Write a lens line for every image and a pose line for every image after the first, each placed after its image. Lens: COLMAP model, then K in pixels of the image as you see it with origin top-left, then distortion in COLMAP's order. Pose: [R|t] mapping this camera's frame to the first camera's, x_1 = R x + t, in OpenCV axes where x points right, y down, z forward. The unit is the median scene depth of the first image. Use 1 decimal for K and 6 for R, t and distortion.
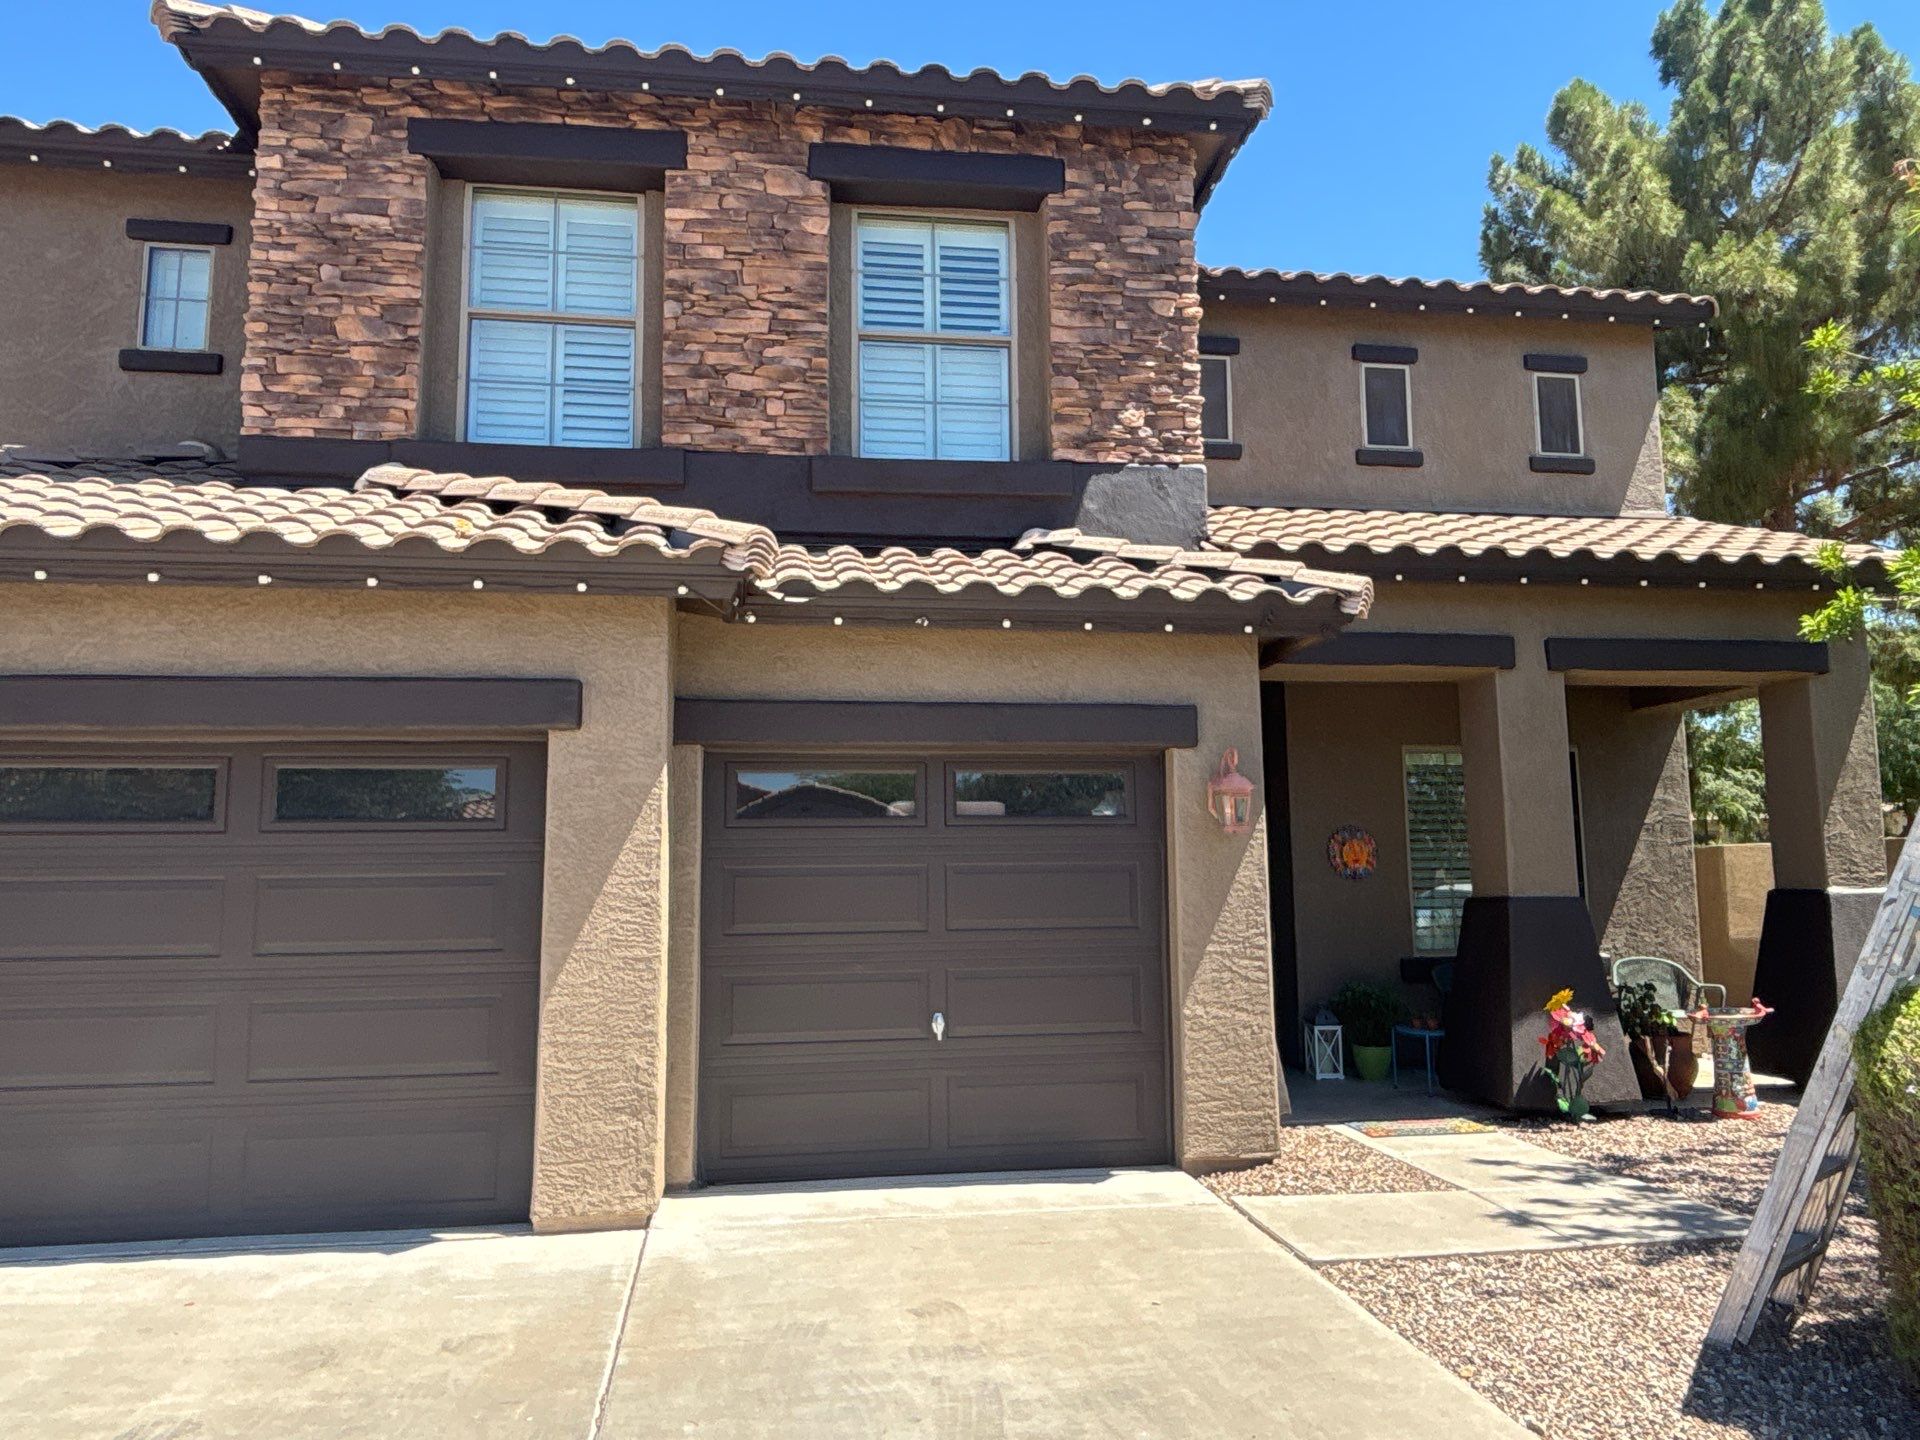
lens RADIAL K [[1152.3, 0, 957.2], [0, 1152.3, 691.6], [0, 0, 1]] dist [0.054416, -0.066793]
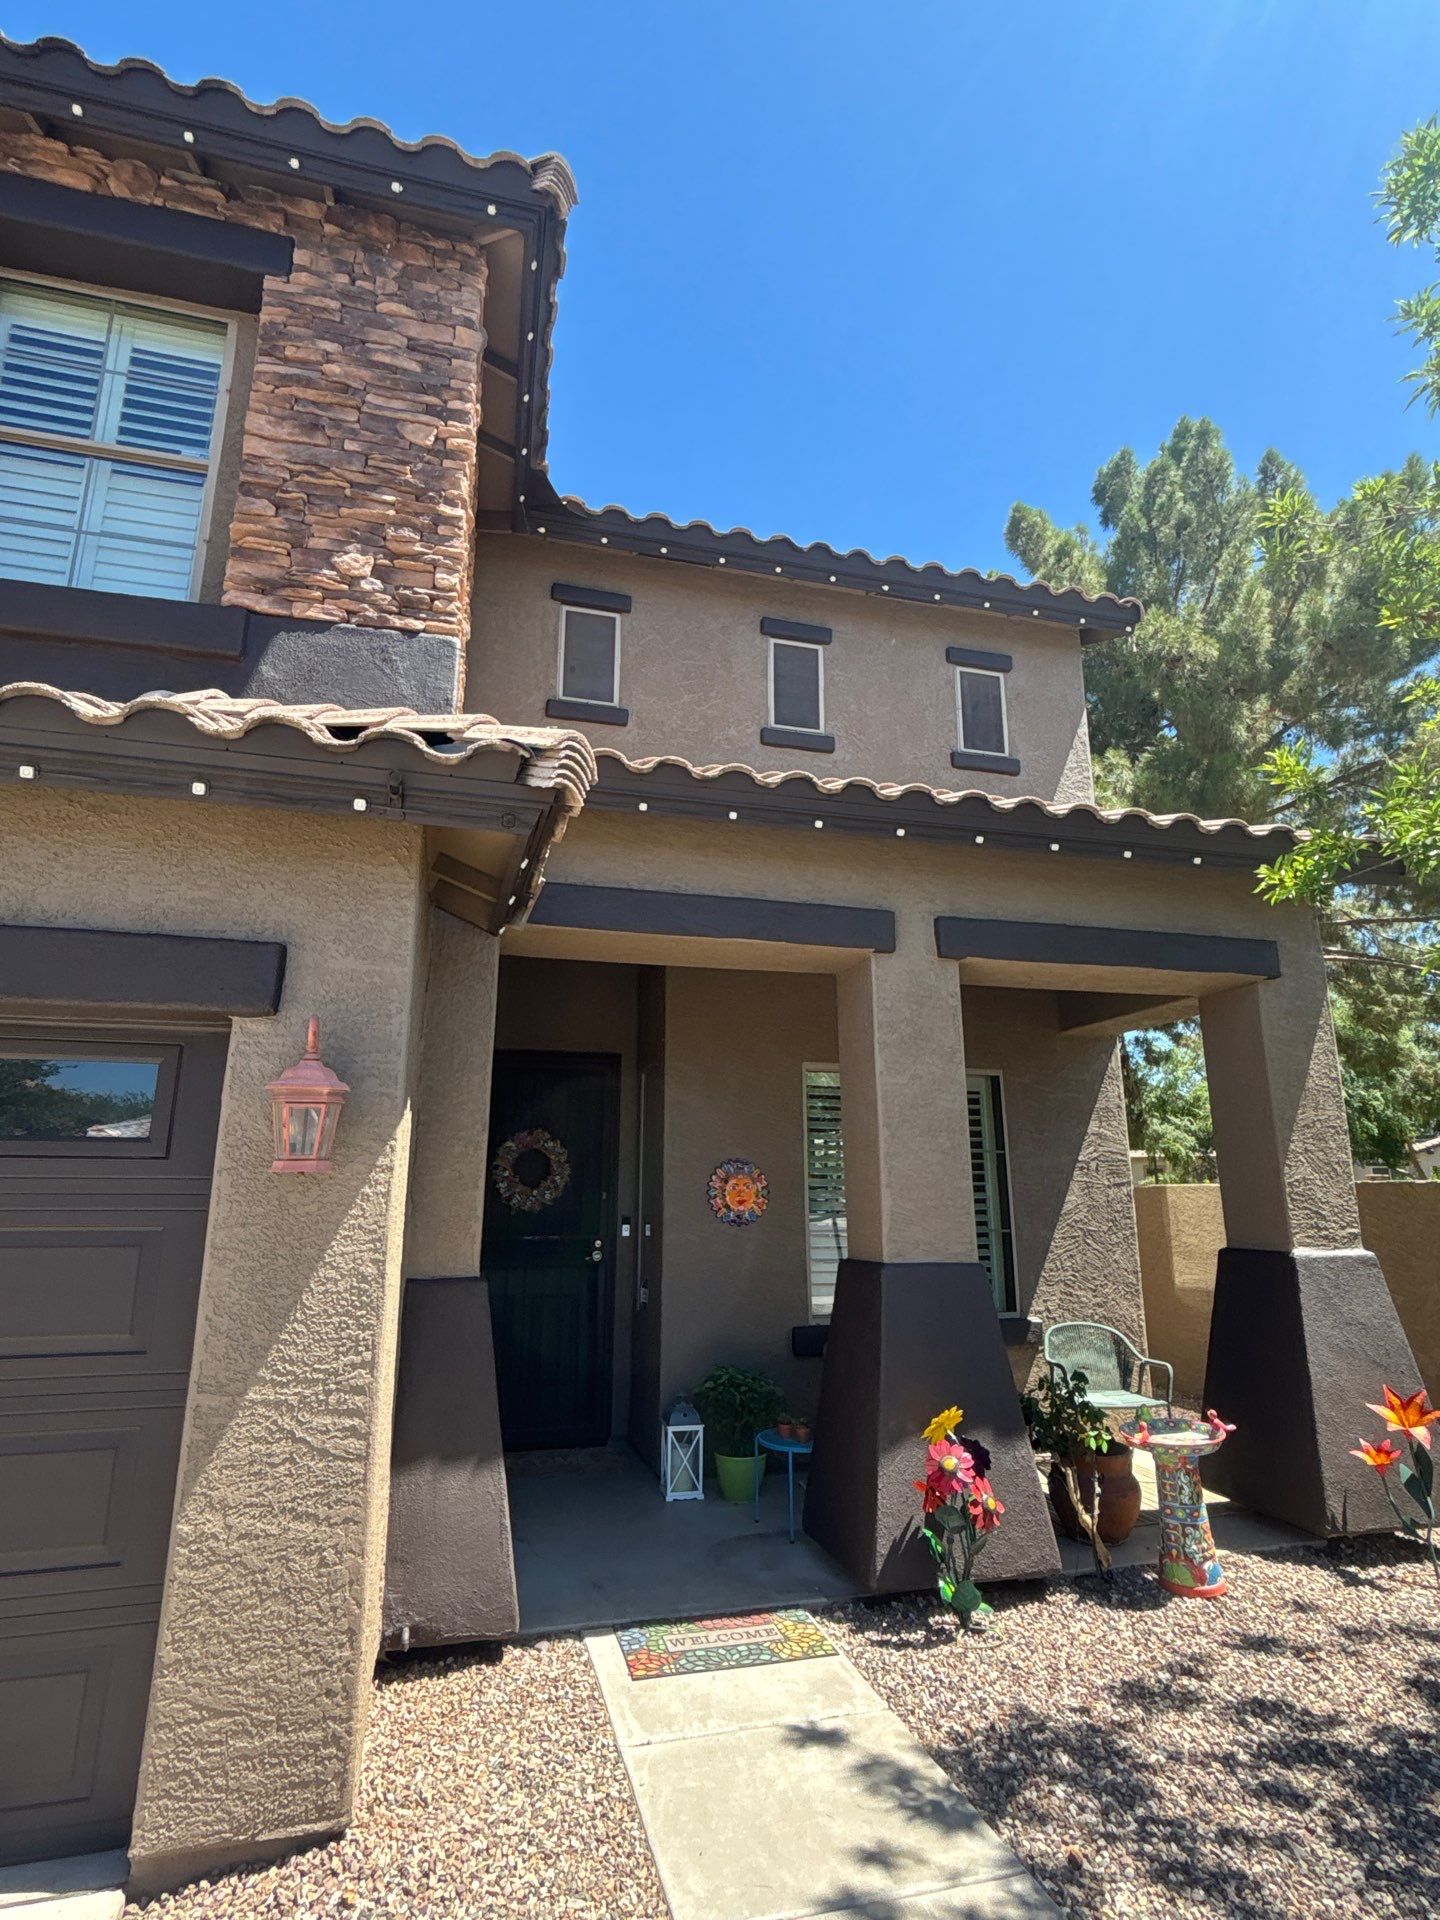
lens RADIAL K [[841.6, 0, 720.0], [0, 841.6, 960.0], [0, 0, 1]] dist [-0.001548, 0.000123]
pose [[0.994924, 0.037679, 0.093307, 0.327226], [-0.027141, 0.993368, -0.111732, 0.052179], [-0.096898, 0.108633, 0.989348, 0.488770]]
